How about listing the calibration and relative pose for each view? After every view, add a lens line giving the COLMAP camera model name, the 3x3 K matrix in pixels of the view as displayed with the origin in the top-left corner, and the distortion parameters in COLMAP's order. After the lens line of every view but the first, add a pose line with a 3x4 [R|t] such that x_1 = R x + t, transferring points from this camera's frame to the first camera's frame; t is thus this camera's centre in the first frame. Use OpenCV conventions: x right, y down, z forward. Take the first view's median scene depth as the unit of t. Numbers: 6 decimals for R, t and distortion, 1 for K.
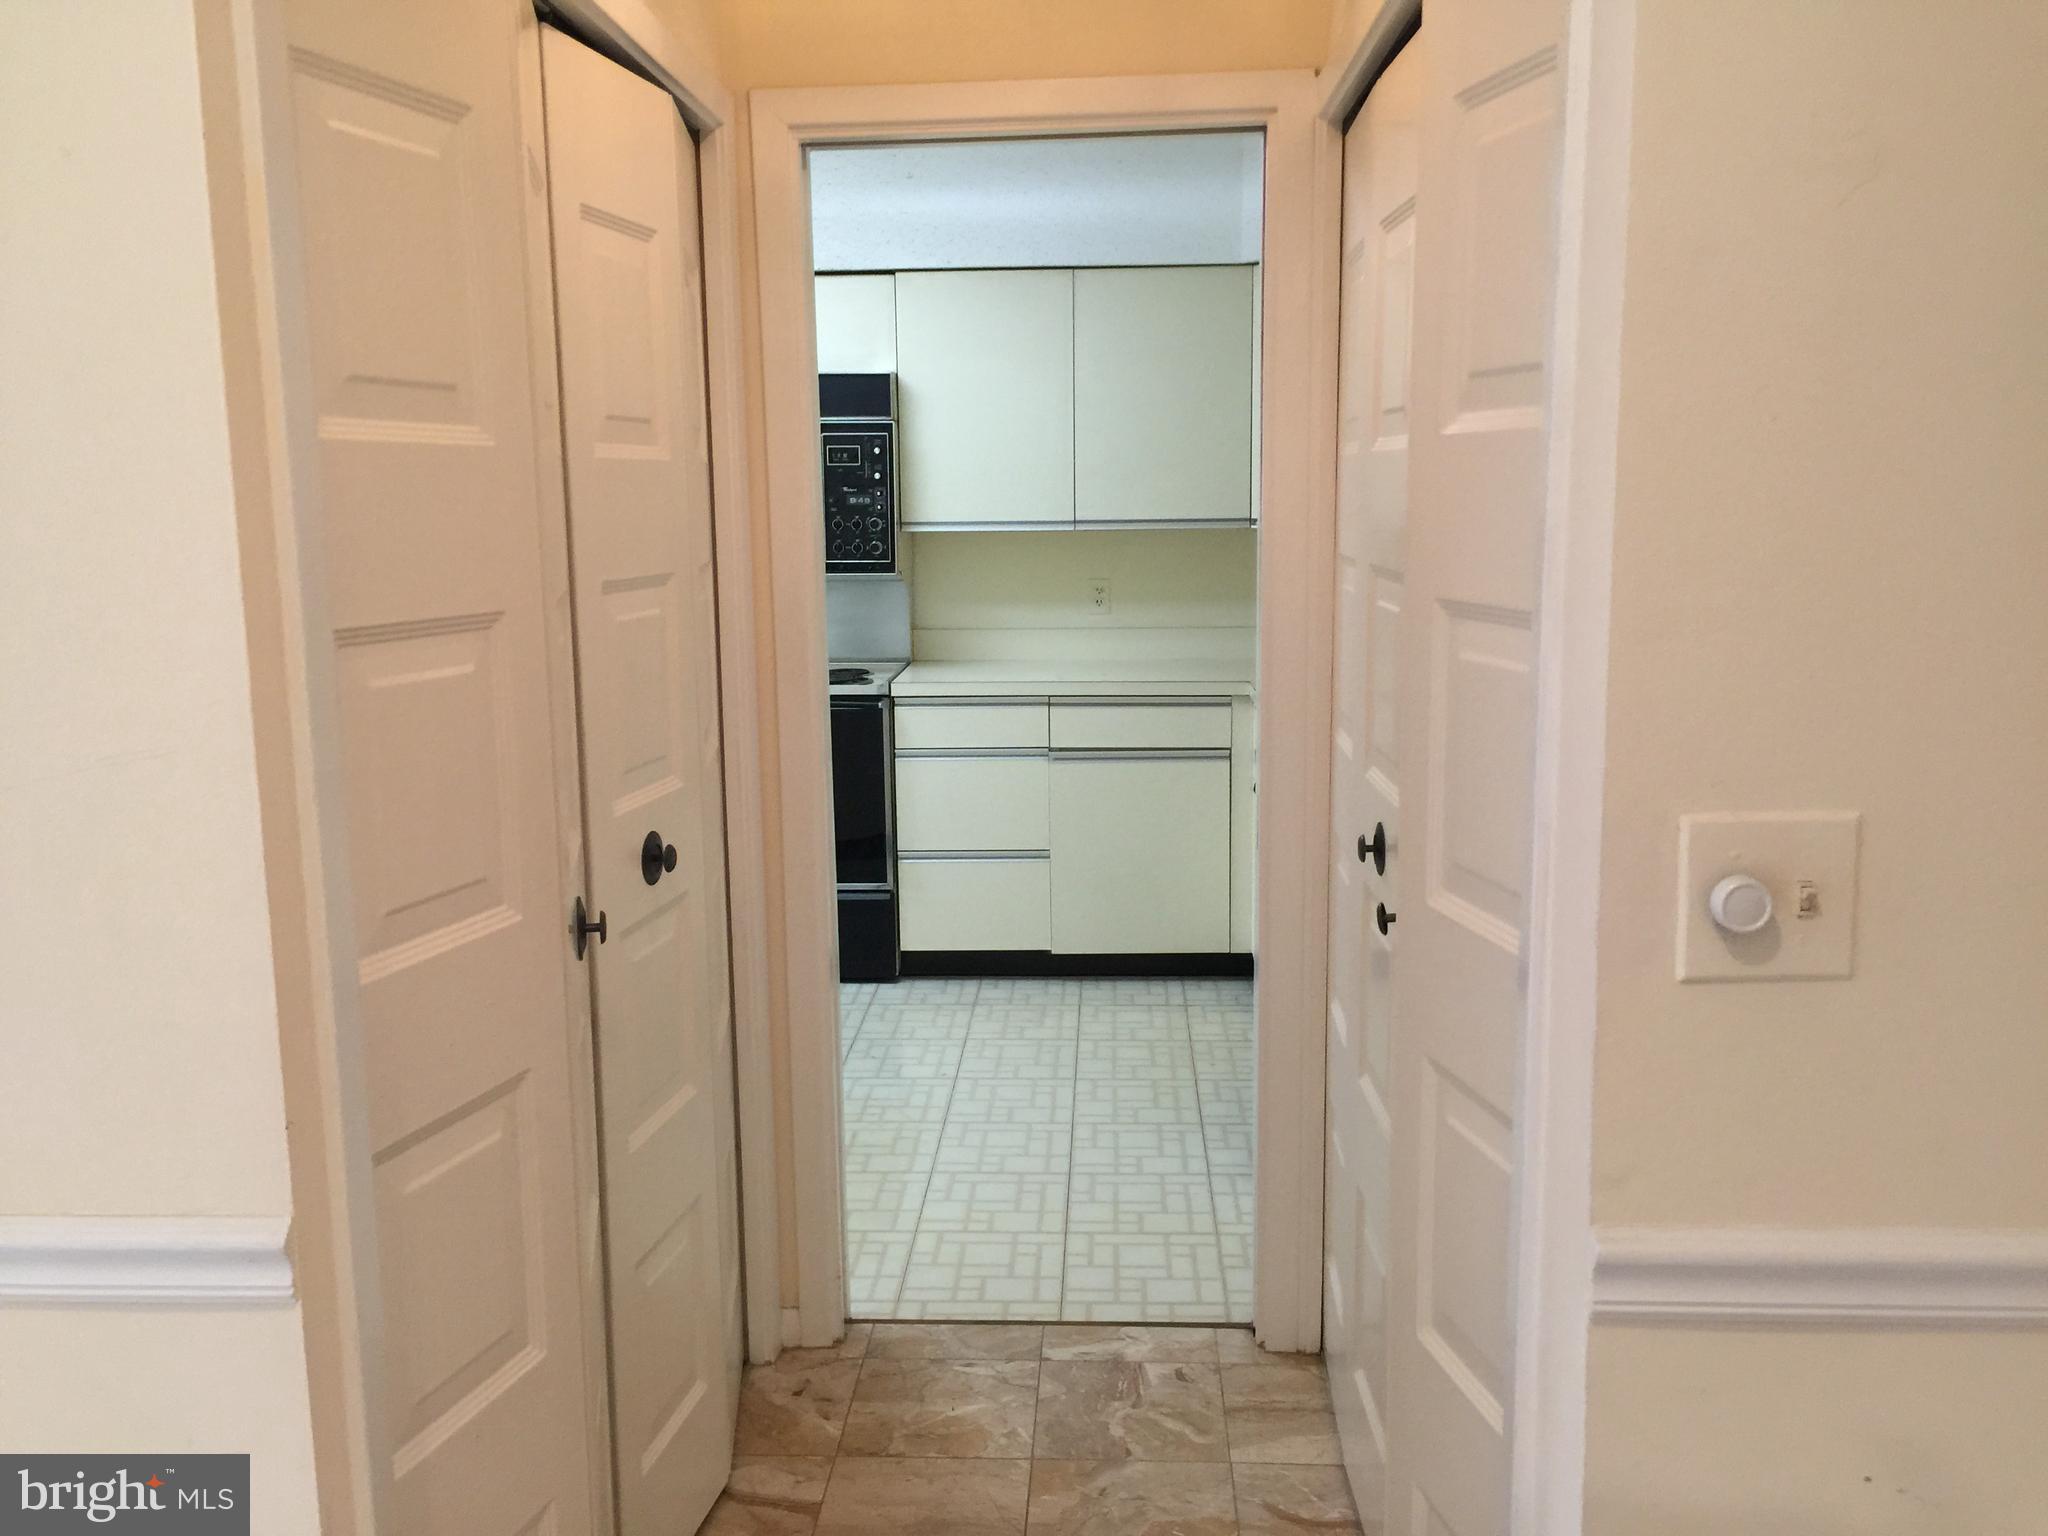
lens RADIAL K [[1746.5, 0, 1010.1], [0, 1746.5, 748.4], [0, 0, 1]] dist [0.068735, -0.088458]
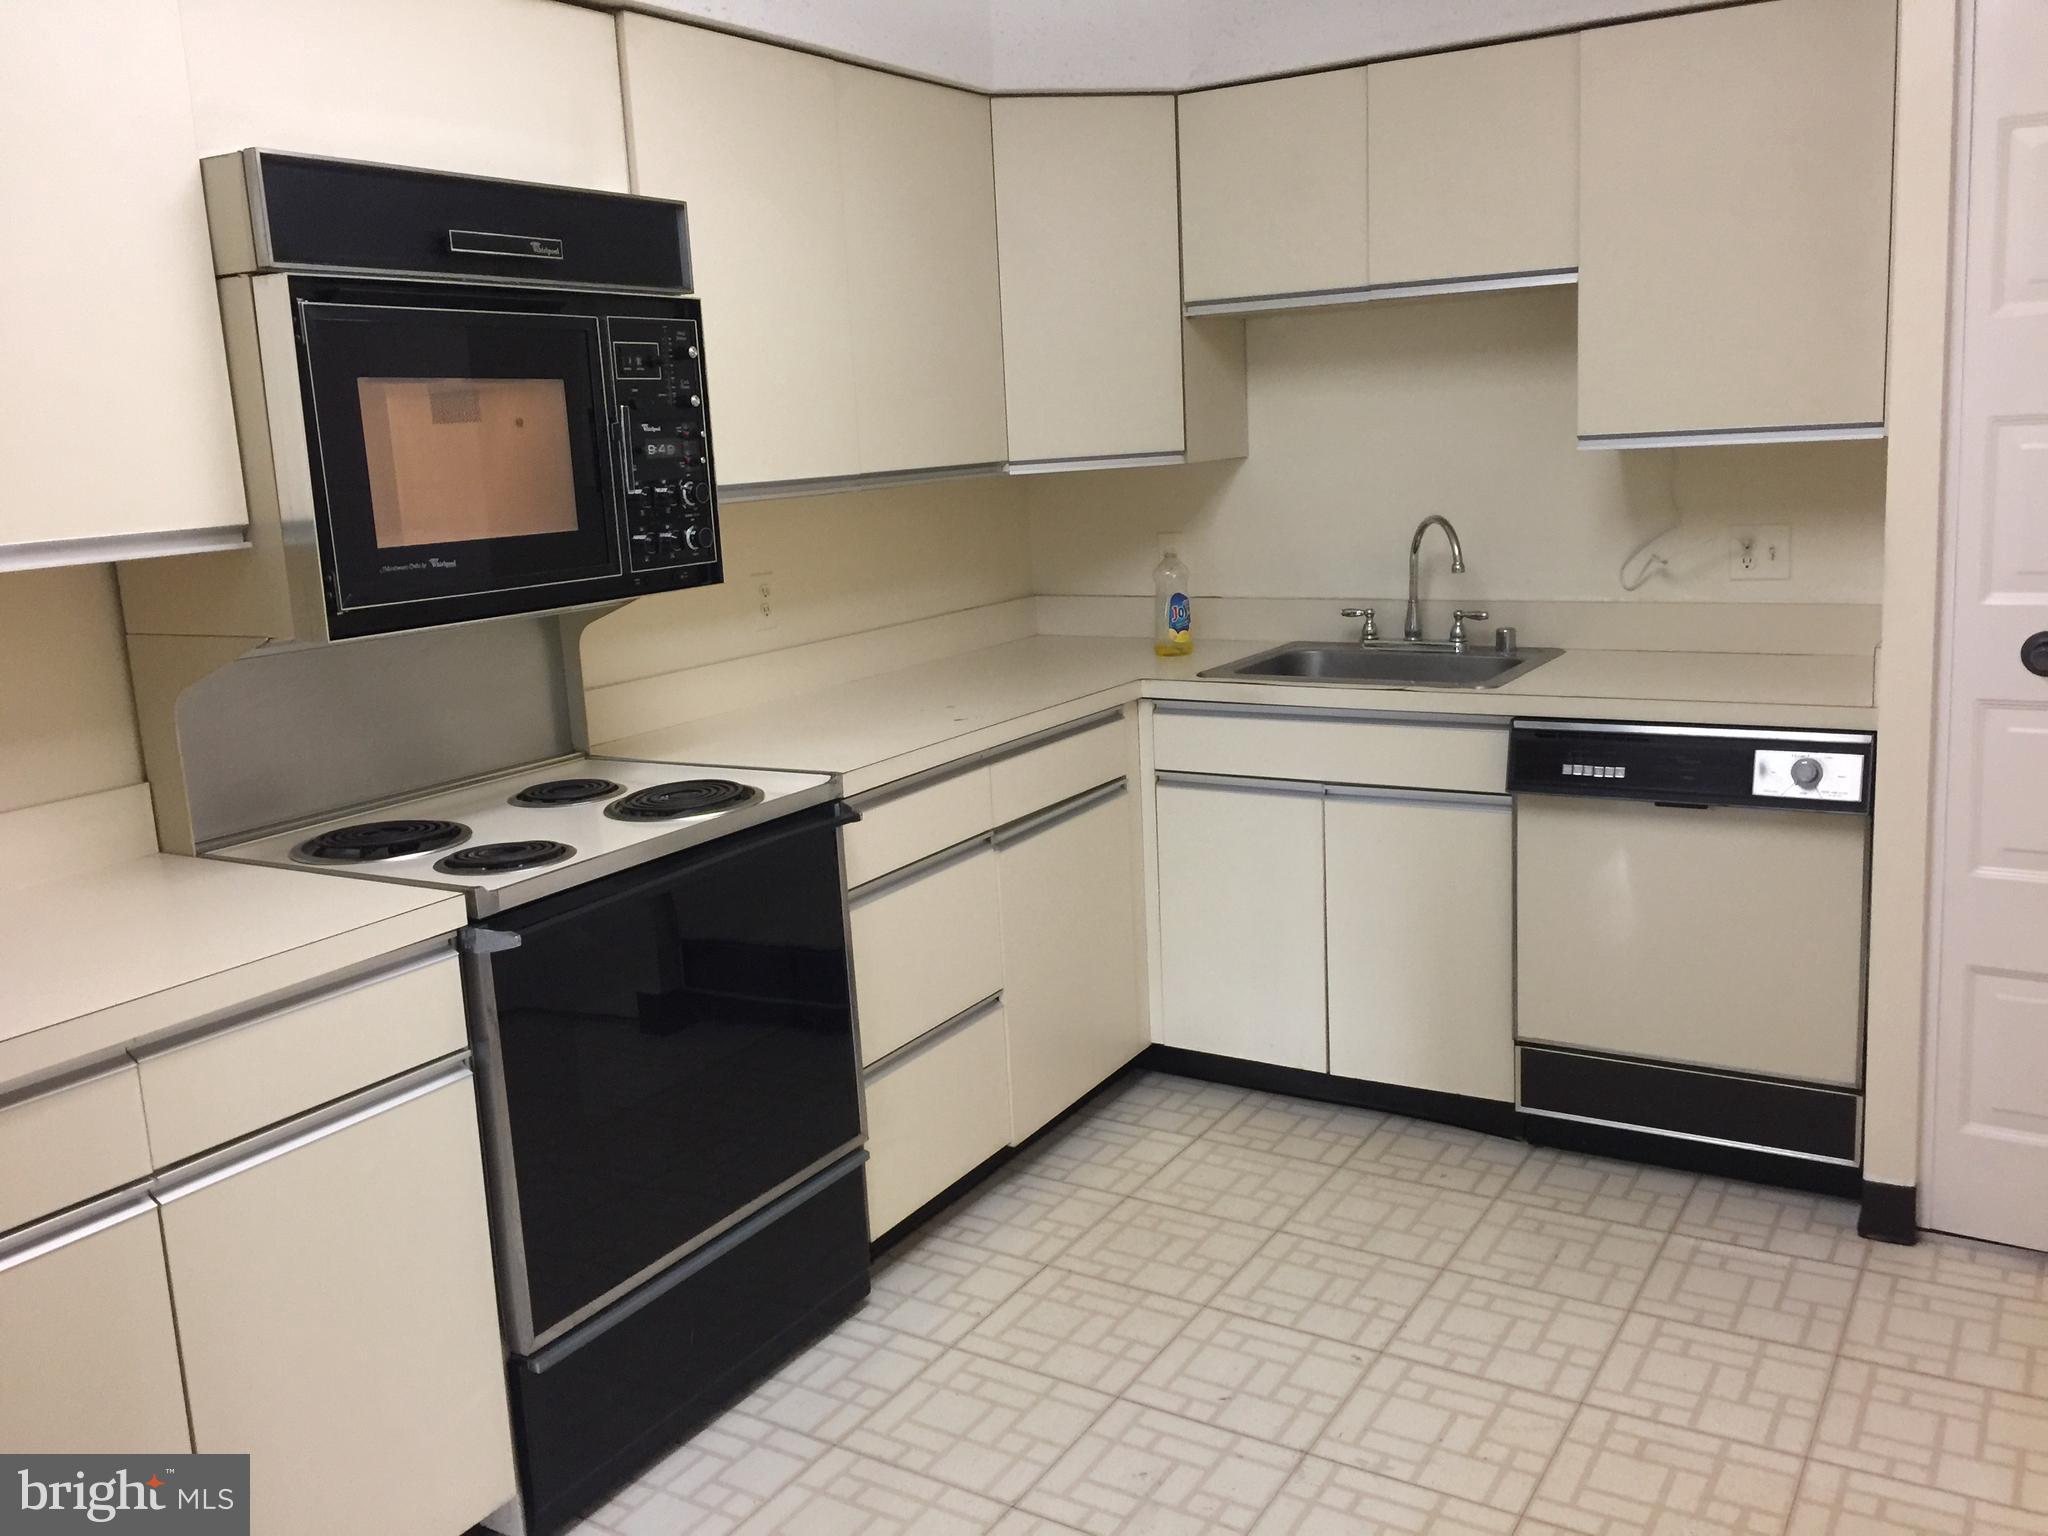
lens RADIAL K [[1746.5, 0, 992.8], [0, 1746.5, 754.9], [0, 0, 1]] dist [0.068735, -0.088458]
pose [[0.478820, -0.172398, 0.860819, -0.506877], [0.175545, 0.979529, 0.098528, -0.087585], [-0.860183, 0.103935, 0.499282, 0.670070]]
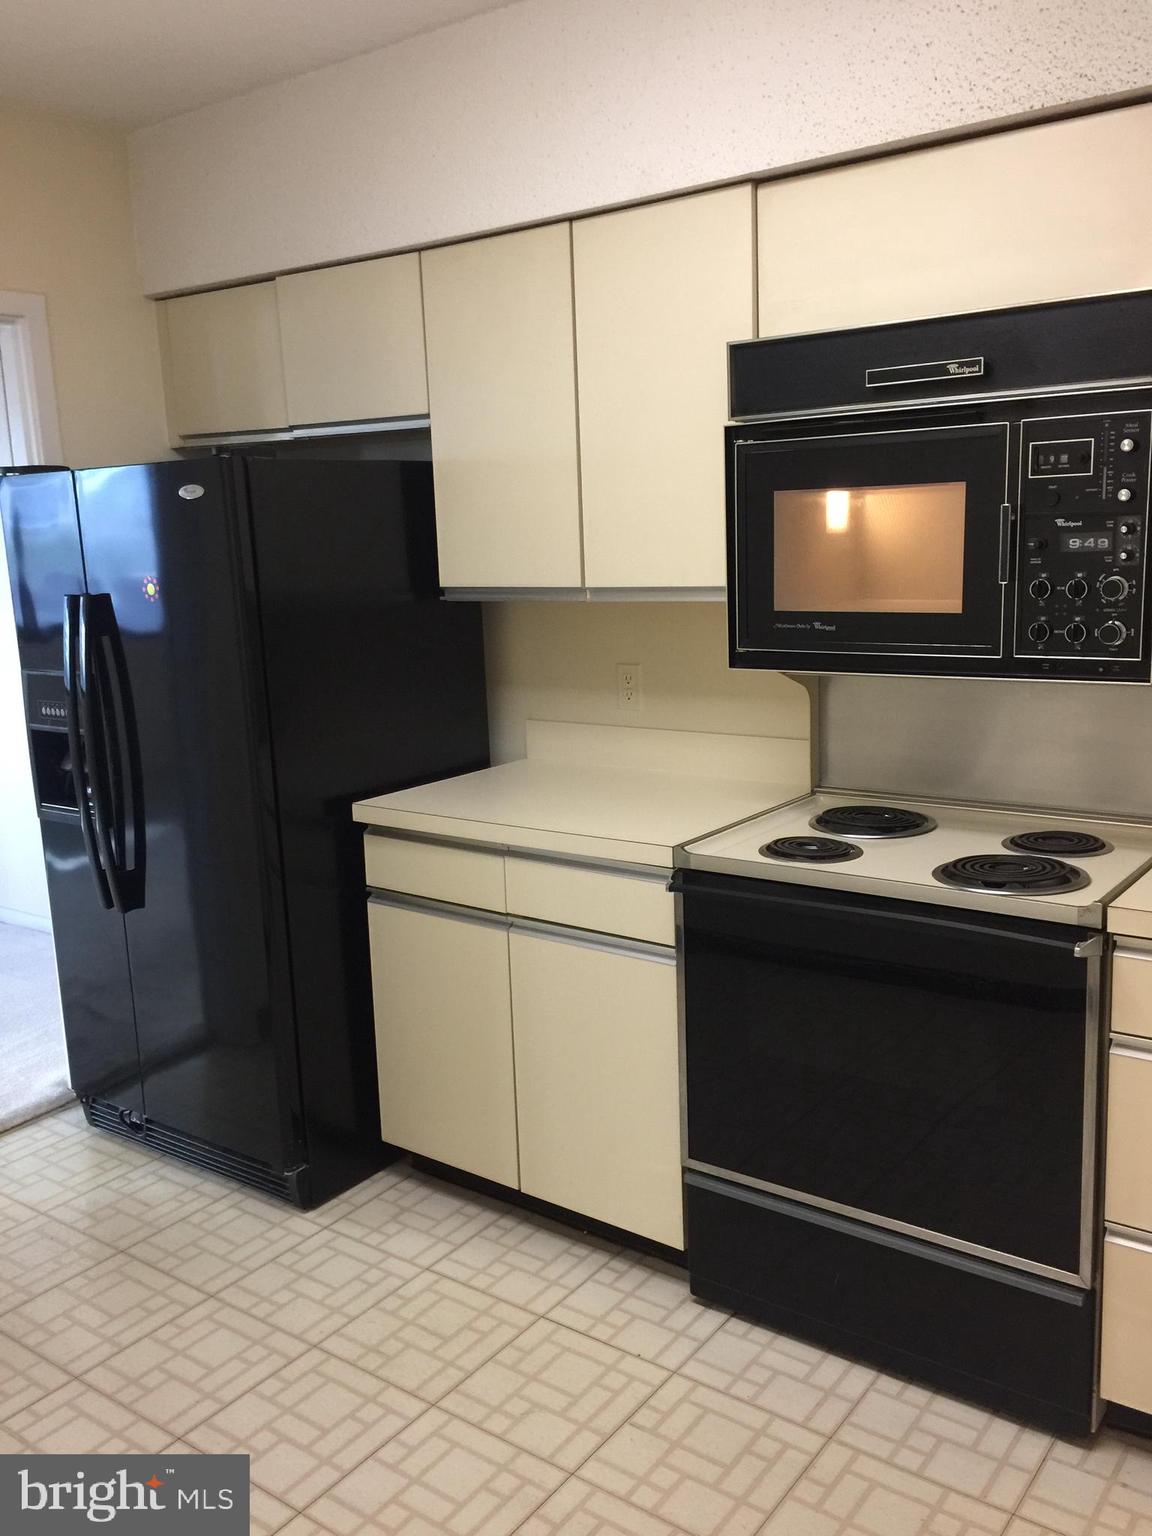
lens RADIAL K [[1309.9, 0, 586.3], [0, 1309.9, 772.3], [0, 0, 1]] dist [0.068735, -0.088458]
pose [[0.836806, 0.081110, -0.541459, 0.009284], [-0.055824, 0.996452, 0.062992, -0.090002], [0.544647, -0.022486, 0.838364, 0.584783]]
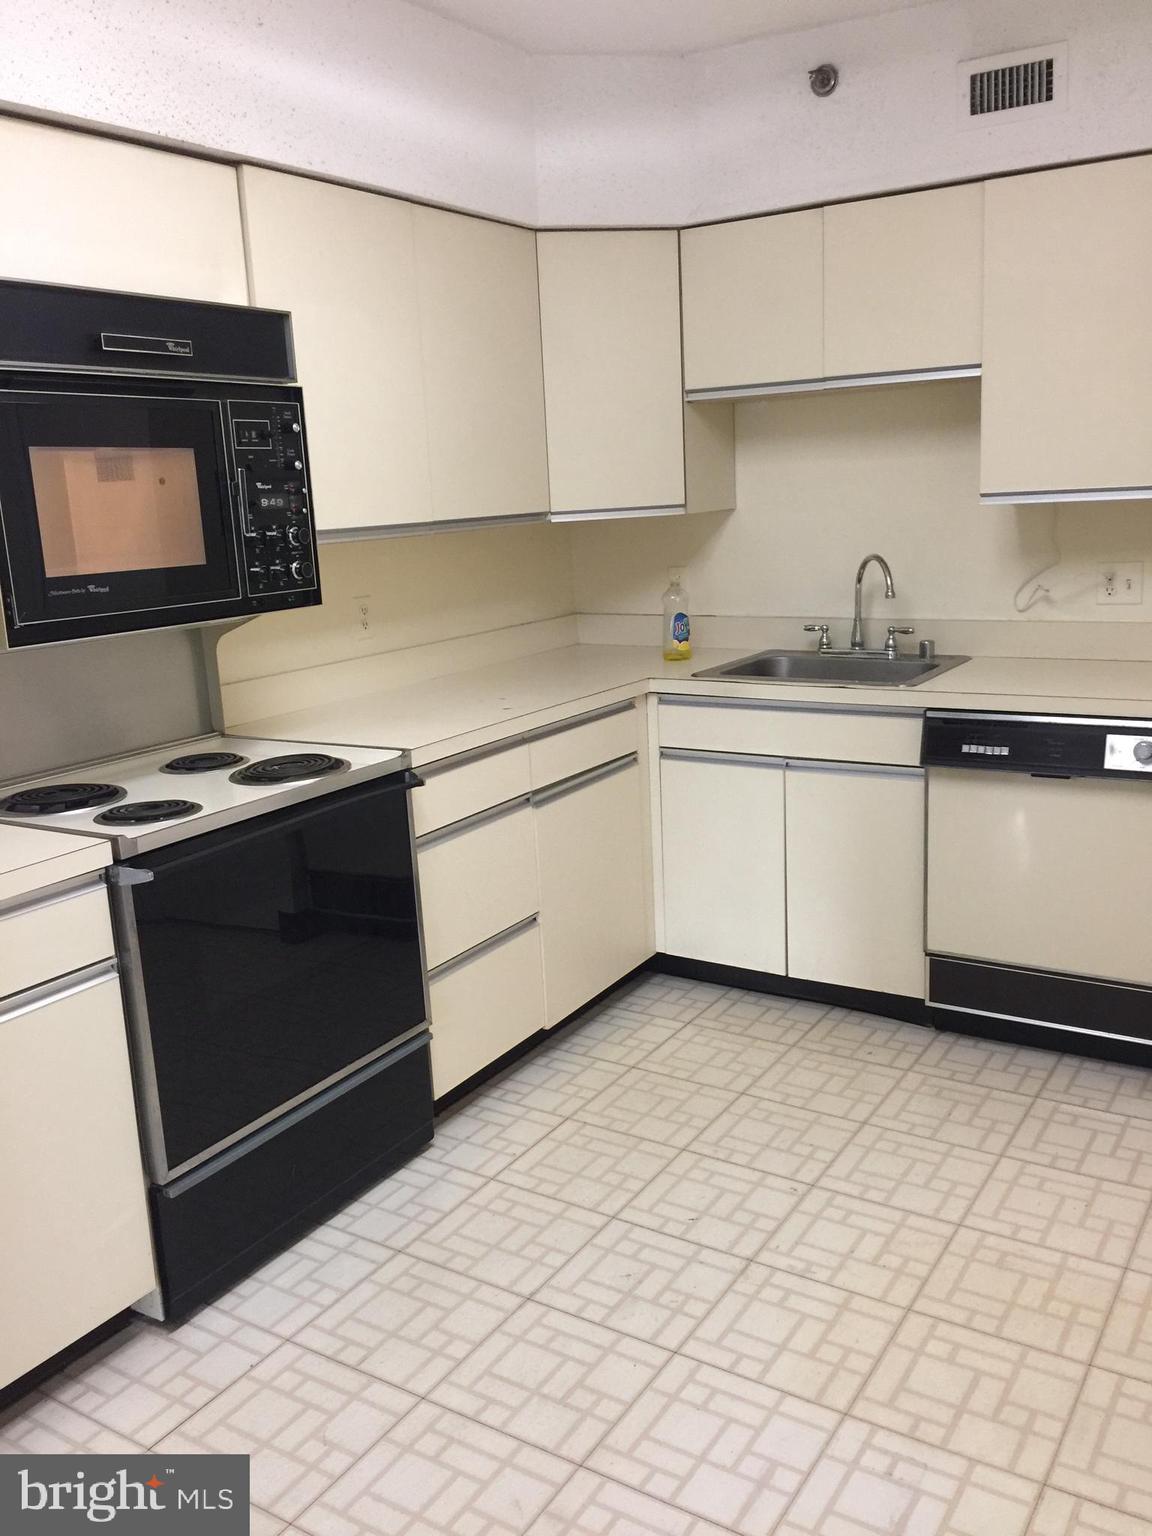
lens RADIAL K [[1309.9, 0, 563.9], [0, 1309.9, 771.4], [0, 0, 1]] dist [0.068735, -0.088458]
pose [[0.486799, -0.196142, 0.851208, -0.492606], [0.171611, 0.976948, 0.126973, -0.085527], [-0.856491, 0.084267, 0.509237, 0.654926]]
